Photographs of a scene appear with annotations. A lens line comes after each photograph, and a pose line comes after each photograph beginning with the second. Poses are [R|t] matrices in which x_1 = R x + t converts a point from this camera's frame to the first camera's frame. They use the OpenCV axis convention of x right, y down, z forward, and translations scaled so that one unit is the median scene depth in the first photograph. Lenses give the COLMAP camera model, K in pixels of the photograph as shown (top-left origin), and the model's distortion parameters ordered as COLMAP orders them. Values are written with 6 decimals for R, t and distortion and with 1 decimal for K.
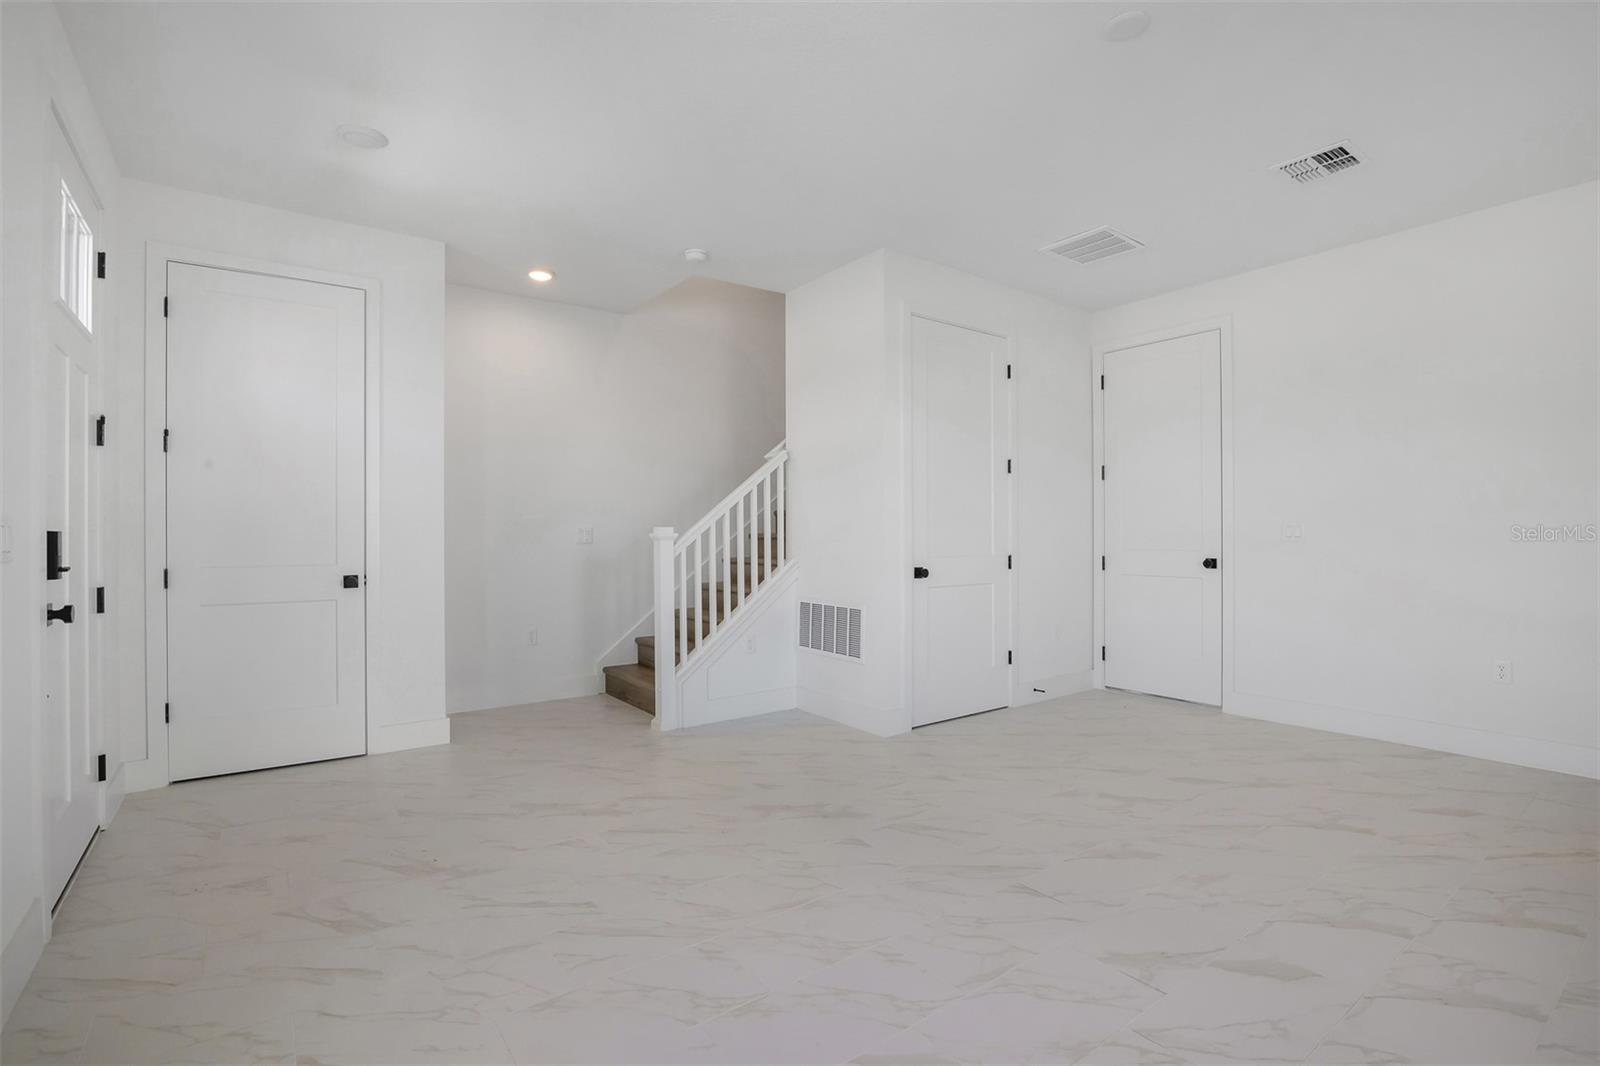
lens RADIAL K [[738.0, 0, 792.2], [0, 738.0, 524.8], [0, 0, 1]] dist [-0.016984, -0.000260]
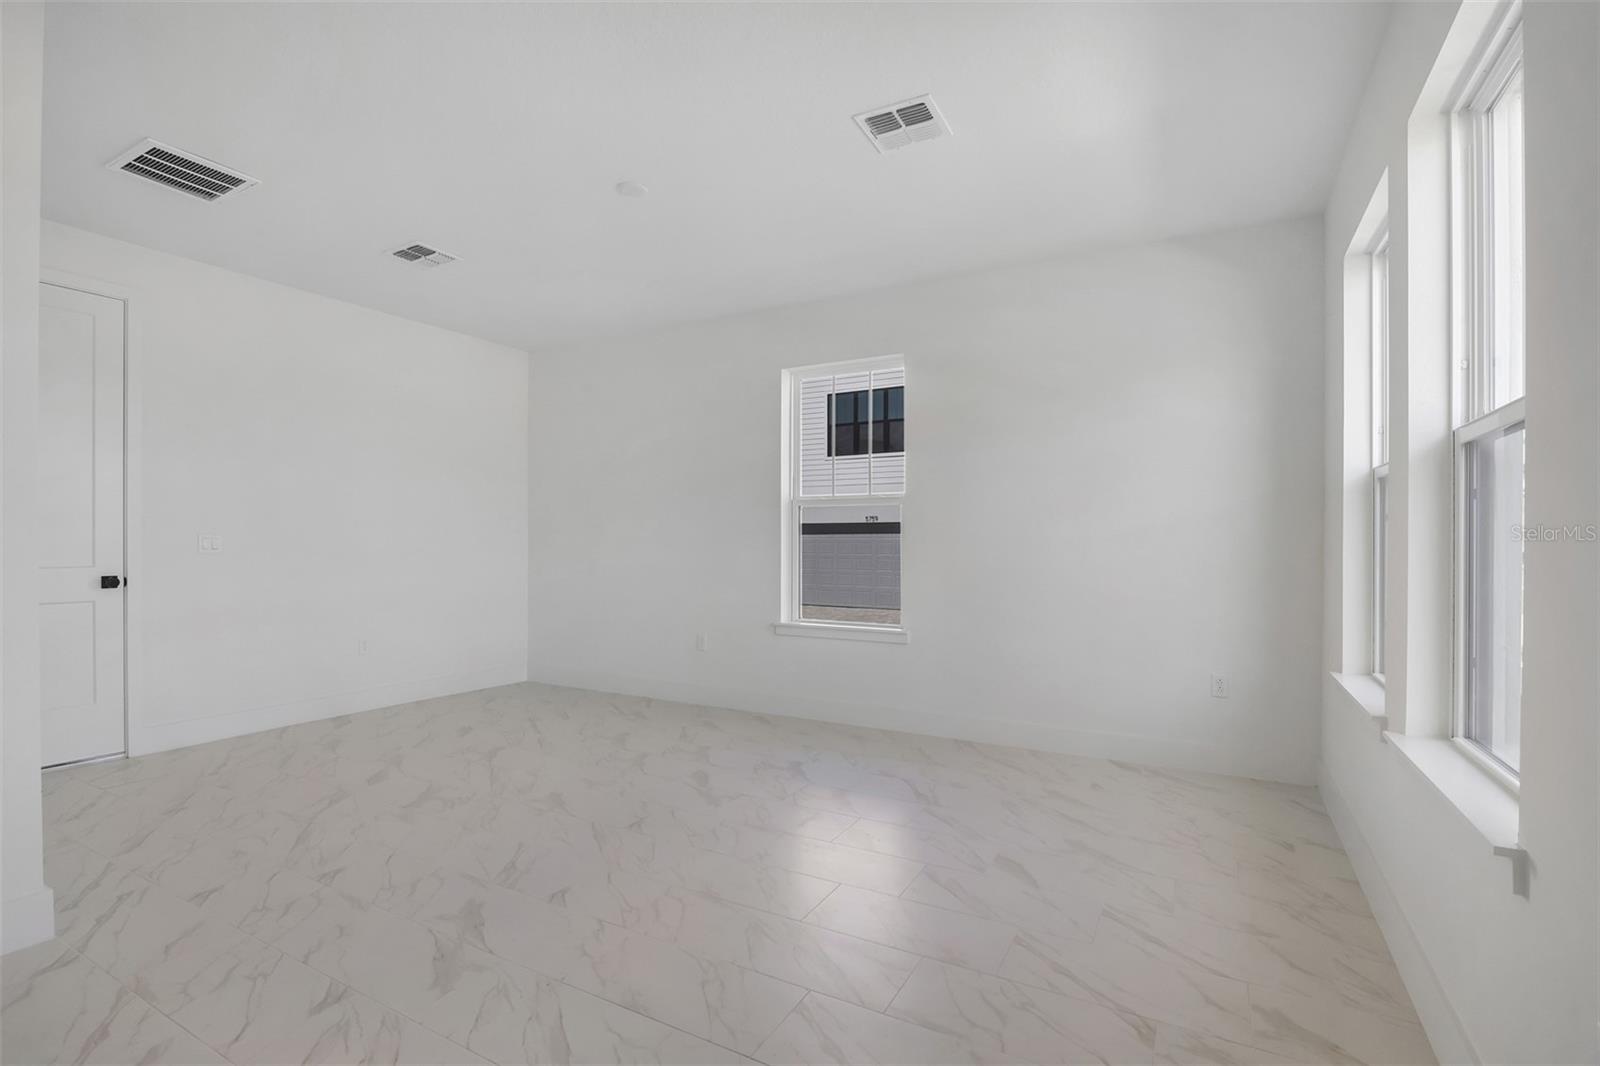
lens RADIAL K [[738.0, 0, 792.2], [0, 738.0, 524.8], [0, 0, 1]] dist [-0.016984, -0.000260]
pose [[-0.410685, 0.026706, 0.911386, -0.745900], [-0.009485, 0.999392, -0.033559, 0.013881], [-0.911728, -0.022426, -0.410181, 0.992146]]
